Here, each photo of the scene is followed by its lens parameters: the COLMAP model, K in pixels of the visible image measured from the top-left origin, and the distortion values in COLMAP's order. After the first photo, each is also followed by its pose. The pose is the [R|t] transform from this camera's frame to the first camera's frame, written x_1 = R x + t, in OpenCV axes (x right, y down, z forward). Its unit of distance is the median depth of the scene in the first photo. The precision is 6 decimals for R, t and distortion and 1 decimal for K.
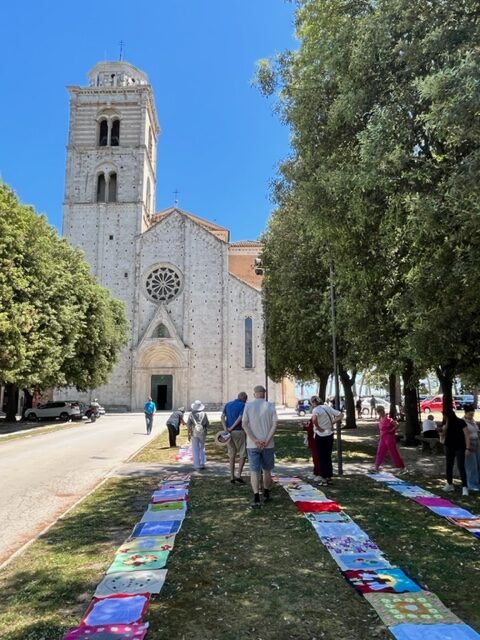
lens RADIAL K [[459.3, 0, 240.0], [0, 459.3, 320.0], [0, 0, 1]] dist [-0.001446, -0.000325]
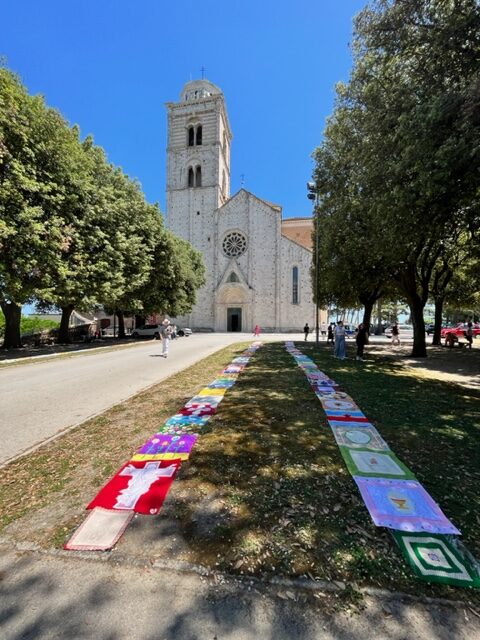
lens RADIAL K [[262.3, 0, 236.7], [0, 262.3, 317.3], [0, 0, 1]] dist [-0.000876, -0.000046]
pose [[0.981794, 0.008507, -0.189759, -0.003430], [0.018003, 0.990332, 0.137546, 0.033478], [0.189094, -0.138458, 0.972148, 0.181412]]
